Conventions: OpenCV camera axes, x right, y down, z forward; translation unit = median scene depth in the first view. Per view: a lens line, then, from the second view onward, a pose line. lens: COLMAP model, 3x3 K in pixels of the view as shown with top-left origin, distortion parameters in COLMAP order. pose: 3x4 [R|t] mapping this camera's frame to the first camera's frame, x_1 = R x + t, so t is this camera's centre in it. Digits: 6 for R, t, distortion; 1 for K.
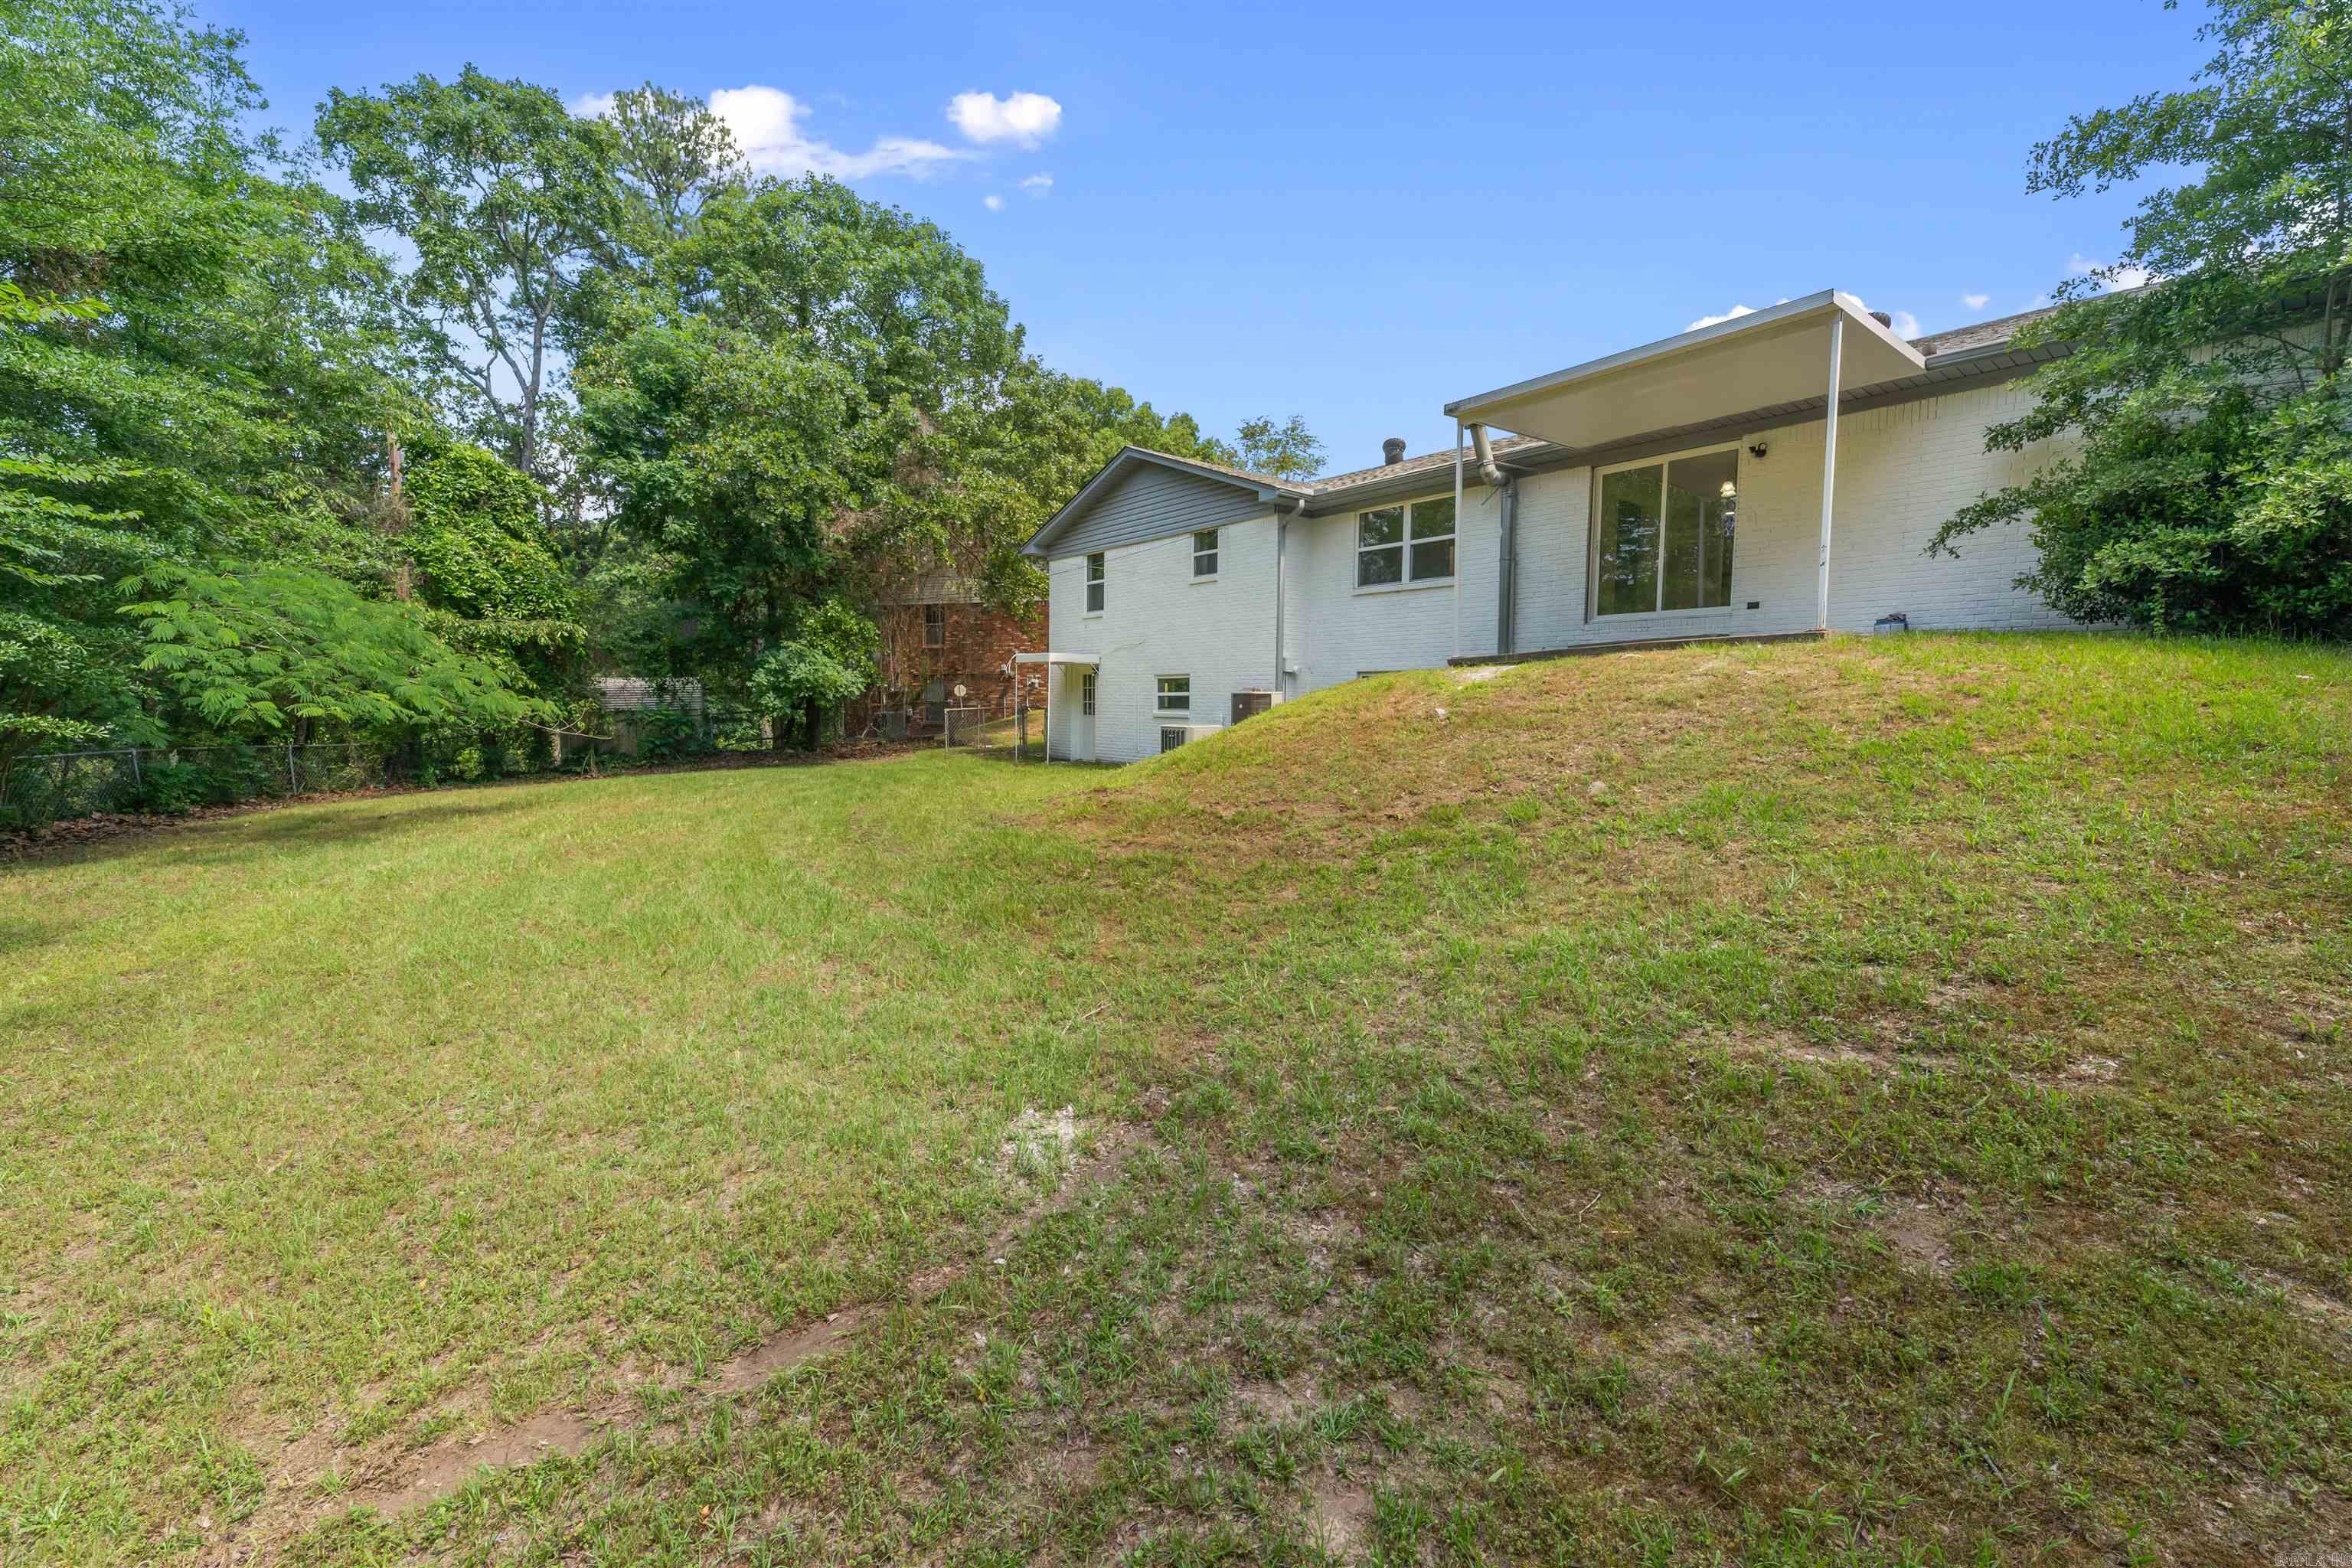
lens RADIAL K [[959.4, 0, 1171.8], [0, 959.4, 753.0], [0, 0, 1]] dist [0.008339, -0.005071]
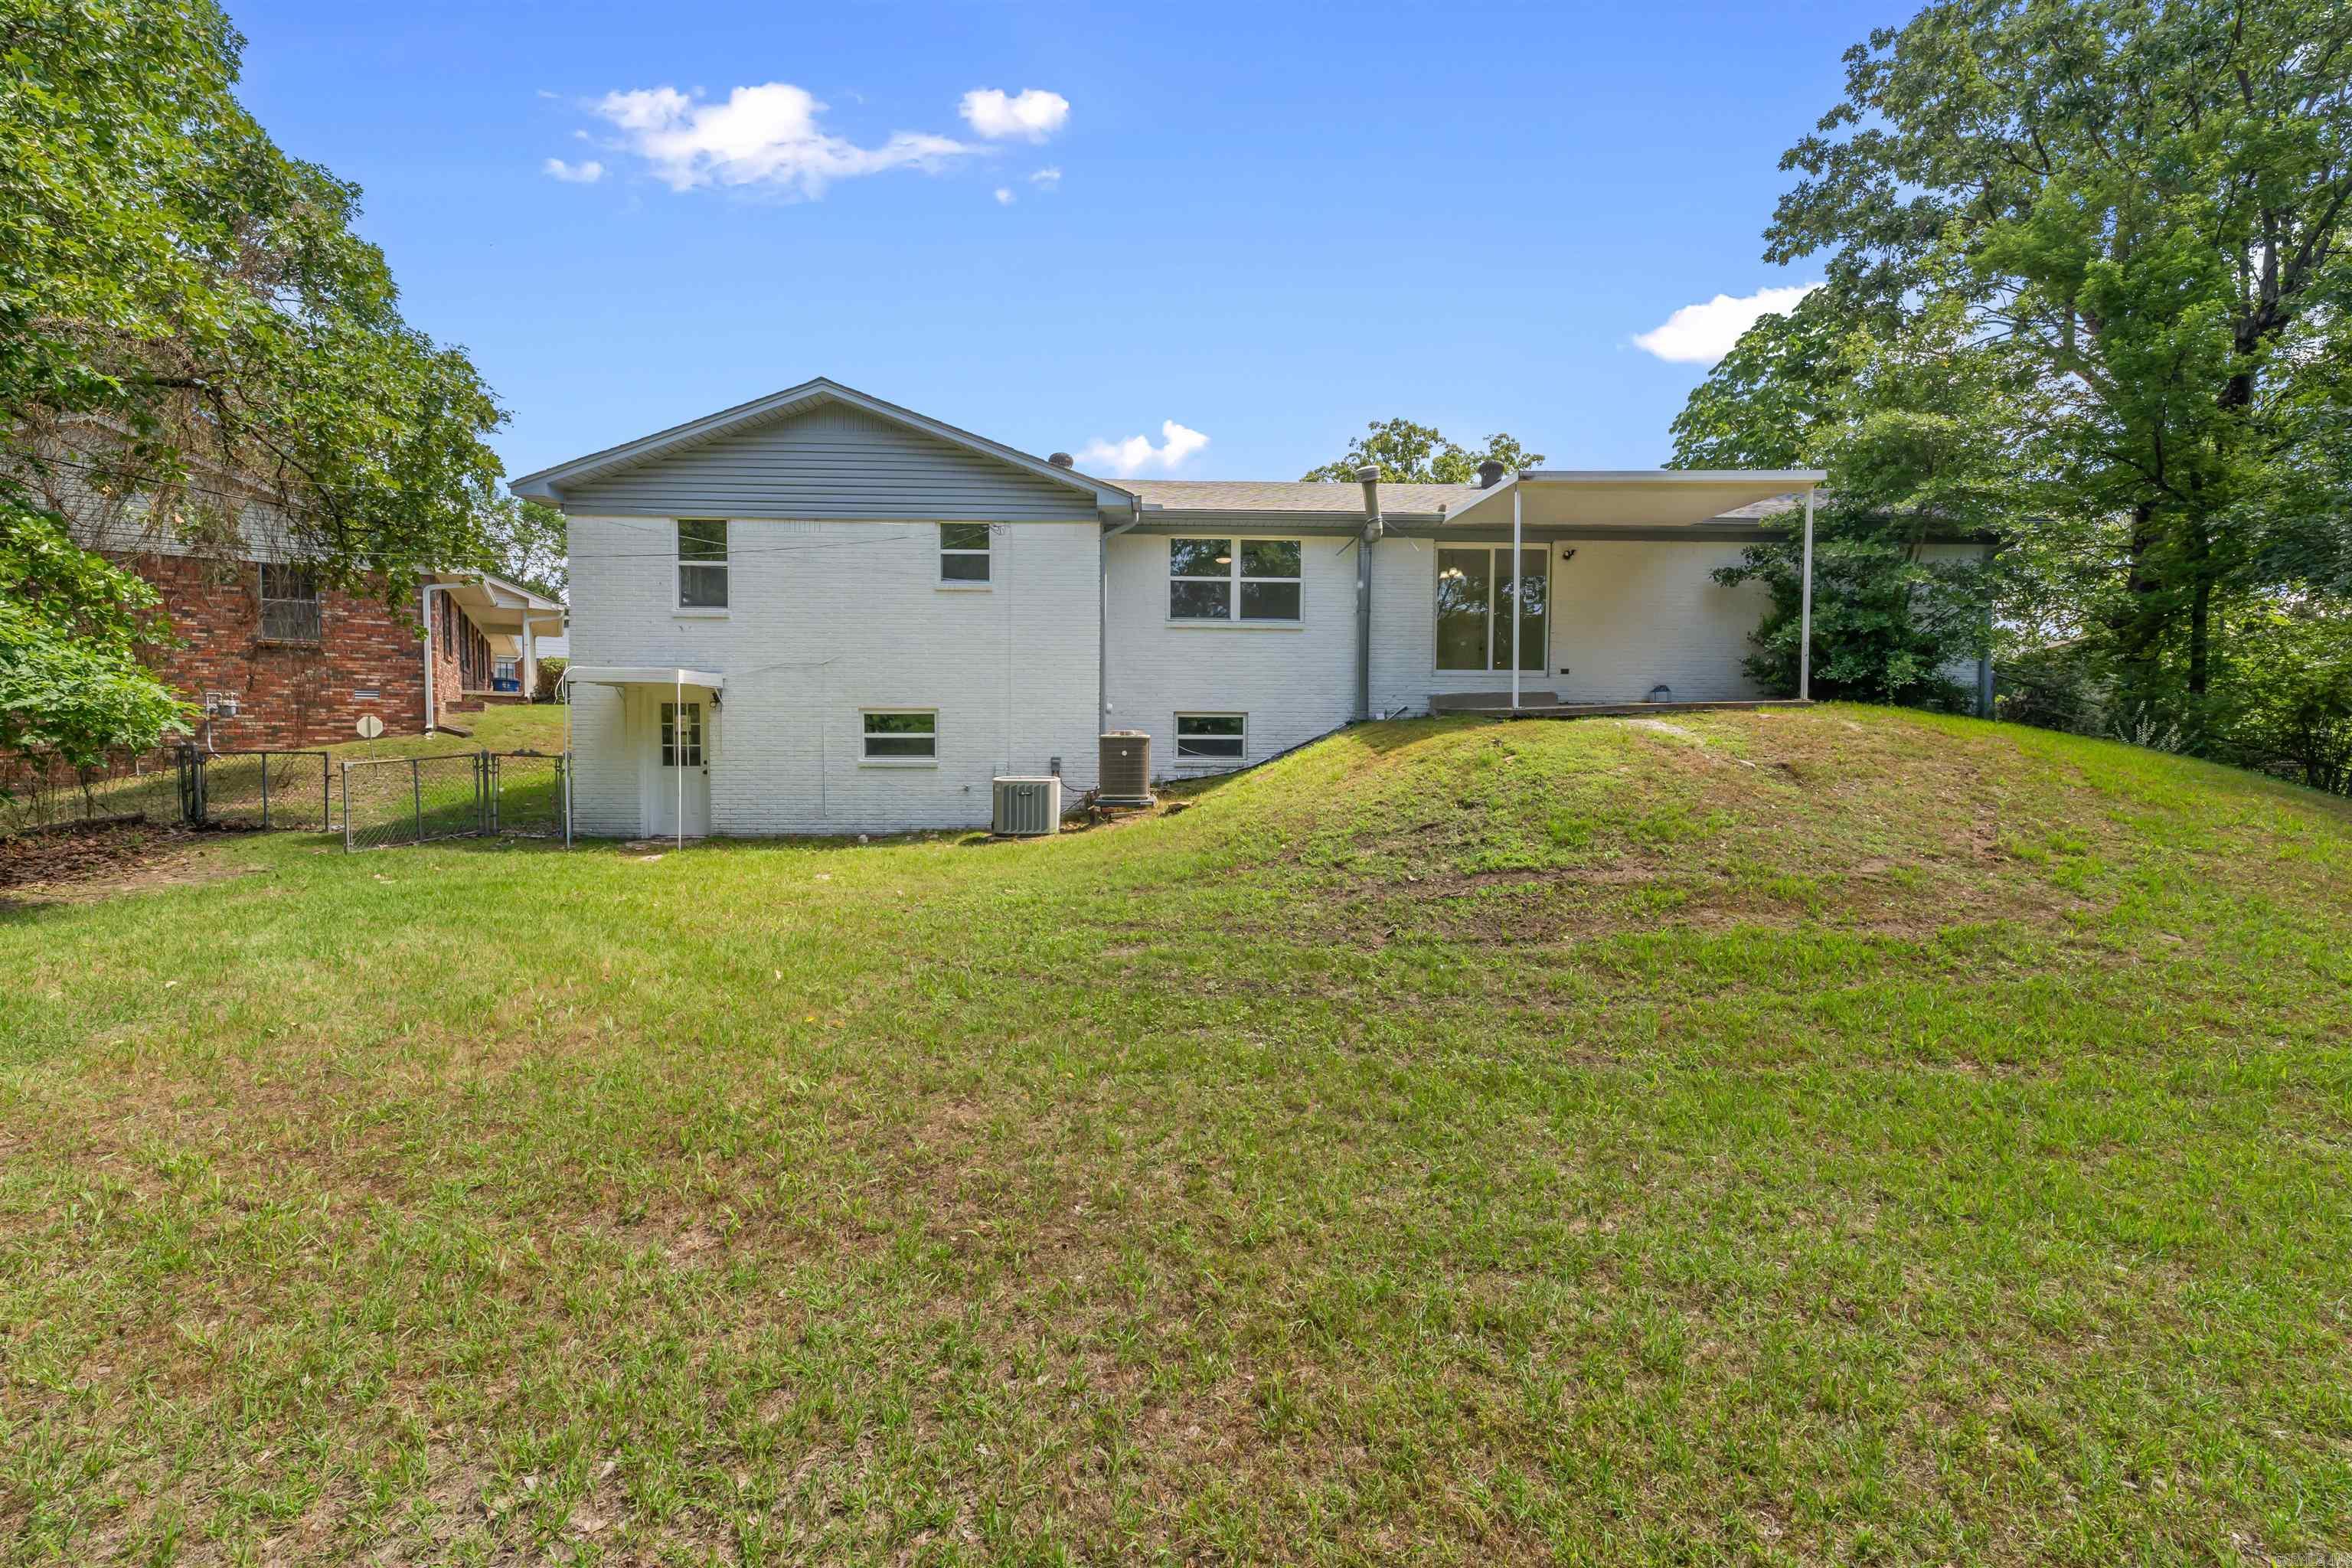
lens RADIAL K [[959.4, 0, 1171.8], [0, 959.4, 753.0], [0, 0, 1]] dist [0.008339, -0.005071]
pose [[0.597580, -0.012717, 0.801708, -0.527369], [0.044560, 0.998856, -0.017370, -0.029344], [-0.800570, 0.046104, 0.597463, 0.451093]]
